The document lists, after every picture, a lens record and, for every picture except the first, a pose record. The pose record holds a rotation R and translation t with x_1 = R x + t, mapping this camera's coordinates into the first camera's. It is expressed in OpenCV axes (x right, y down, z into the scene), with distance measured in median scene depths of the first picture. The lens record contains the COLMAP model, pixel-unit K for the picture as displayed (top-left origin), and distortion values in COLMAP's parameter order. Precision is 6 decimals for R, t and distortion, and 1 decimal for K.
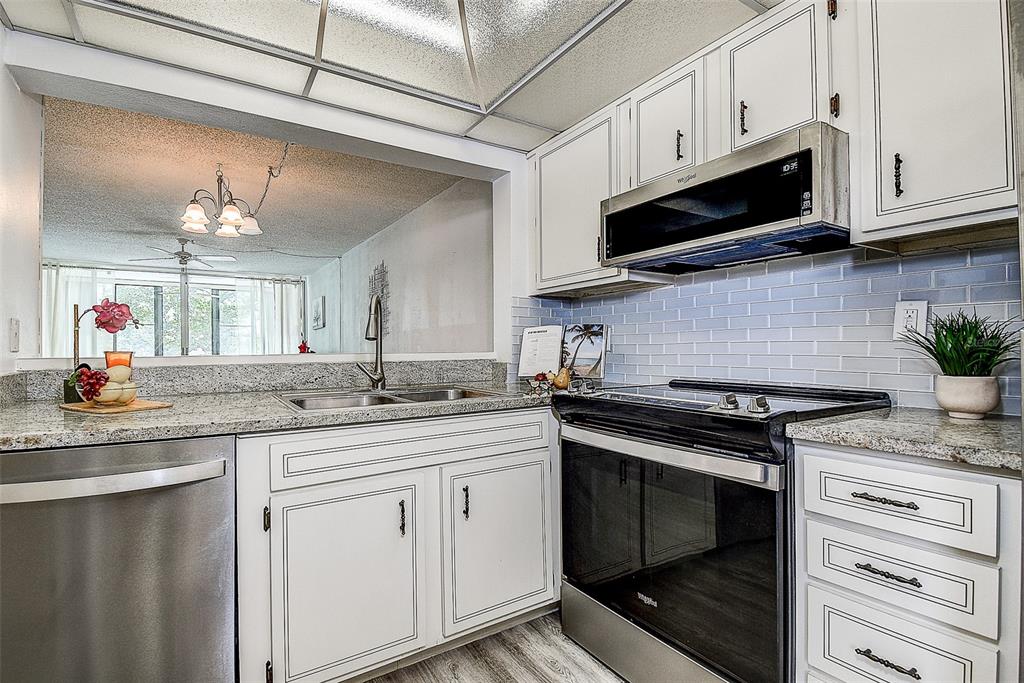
lens RADIAL K [[469.2, 0, 471.0], [0, 469.2, 348.9], [0, 0, 1]] dist [0.015812, -0.016598]
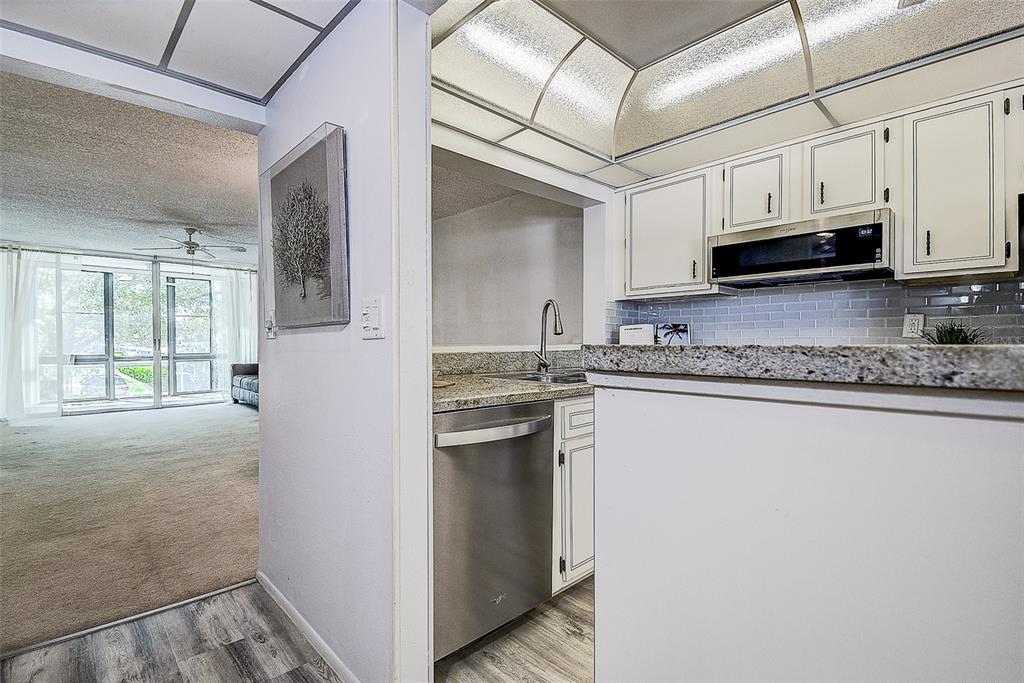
lens RADIAL K [[469.2, 0, 462.8], [0, 469.2, 348.2], [0, 0, 1]] dist [0.015812, -0.016598]
pose [[0.982802, 0.003045, 0.184637, -0.739734], [-0.005585, 0.999897, 0.013237, 0.004226], [-0.184578, -0.014041, 0.982718, -0.263282]]
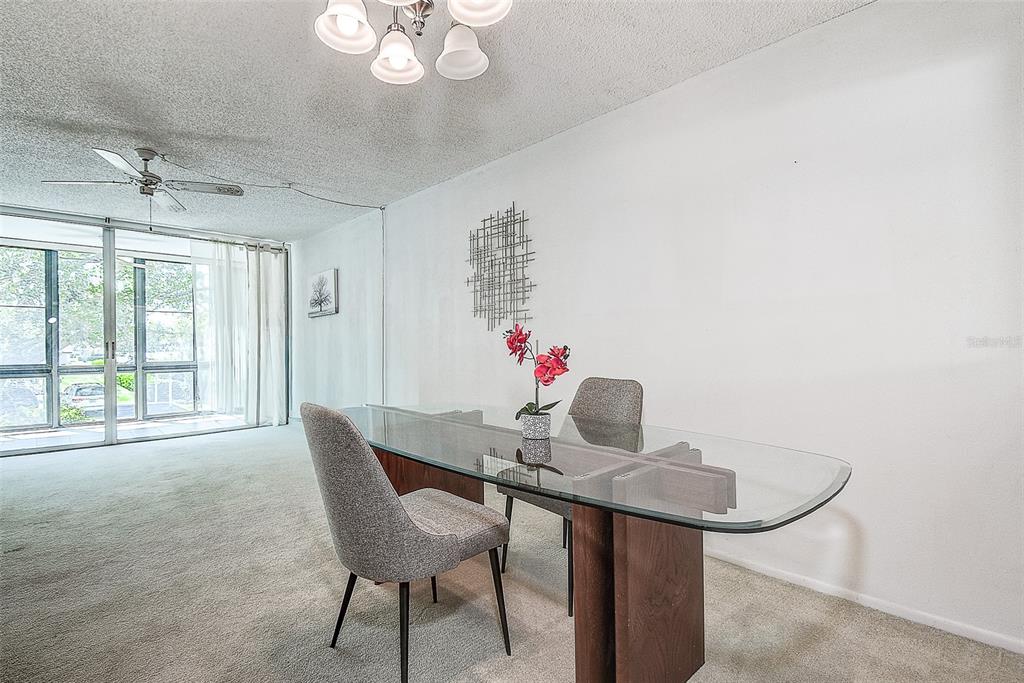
lens RADIAL K [[469.2, 0, 459.2], [0, 469.2, 352.4], [0, 0, 1]] dist [0.015812, -0.016598]
pose [[0.982308, 0.001577, 0.187266, -1.101693], [-0.003765, 0.999929, 0.011331, 0.016549], [-0.187235, -0.011835, 0.982244, 1.156781]]
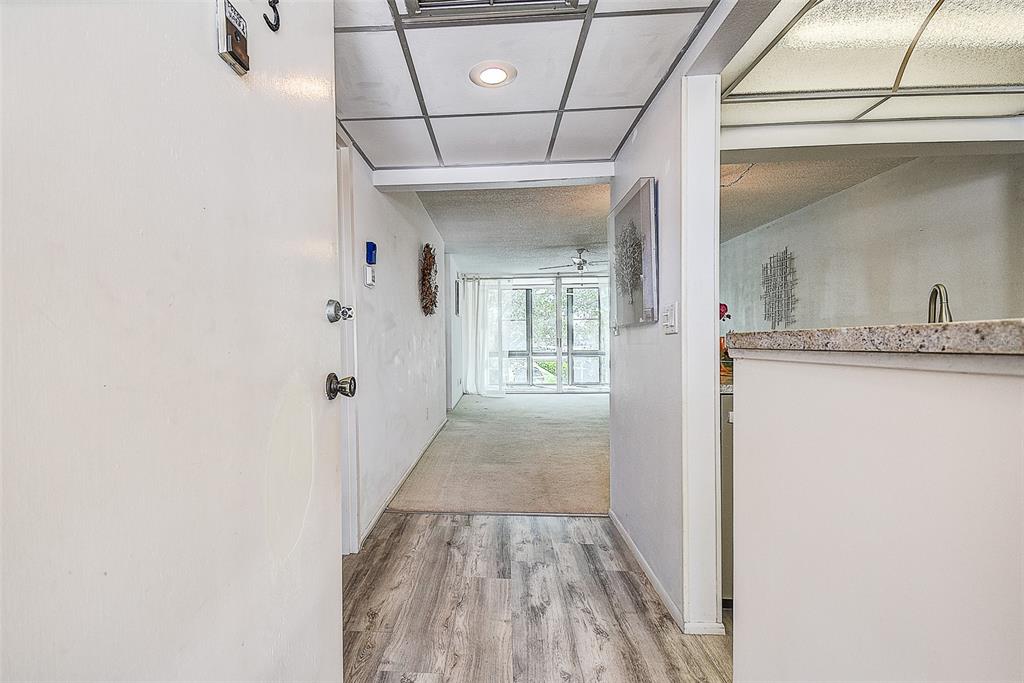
lens RADIAL K [[469.2, 0, 465.3], [0, 469.2, 344.6], [0, 0, 1]] dist [0.015812, -0.016598]
pose [[0.825354, 0.000211, -0.564616, -0.540935], [0.005410, 0.999951, 0.008282, 0.012388], [0.564590, -0.009890, 0.825312, -0.573921]]
